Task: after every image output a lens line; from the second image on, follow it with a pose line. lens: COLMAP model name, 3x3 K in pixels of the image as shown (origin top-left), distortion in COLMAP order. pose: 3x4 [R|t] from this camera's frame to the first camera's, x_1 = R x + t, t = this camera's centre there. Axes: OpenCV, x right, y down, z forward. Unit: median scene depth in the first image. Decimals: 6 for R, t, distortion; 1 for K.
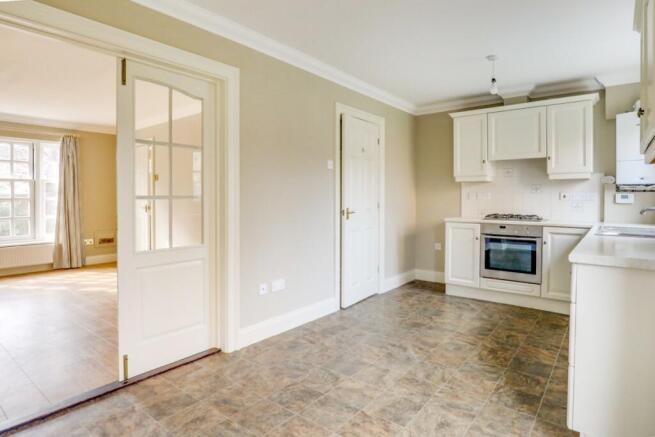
lens RADIAL K [[368.3, 0, 326.7], [0, 368.3, 199.8], [0, 0, 1]] dist [-0.033314, 0.000186]
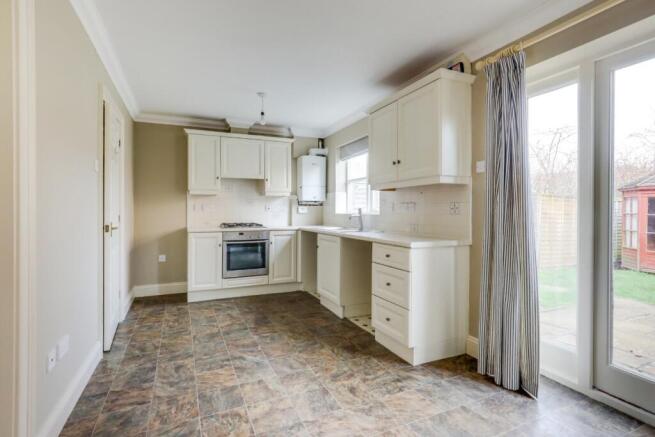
lens RADIAL K [[313.3, 0, 329.1], [0, 313.3, 210.0], [0, 0, 1]] dist [-0.013902, 0.000282]
pose [[0.450591, -0.002233, 0.892728, -0.330672], [0.004397, 0.999990, 0.000282, -0.003060], [-0.892720, 0.003799, 0.450597, 0.282506]]
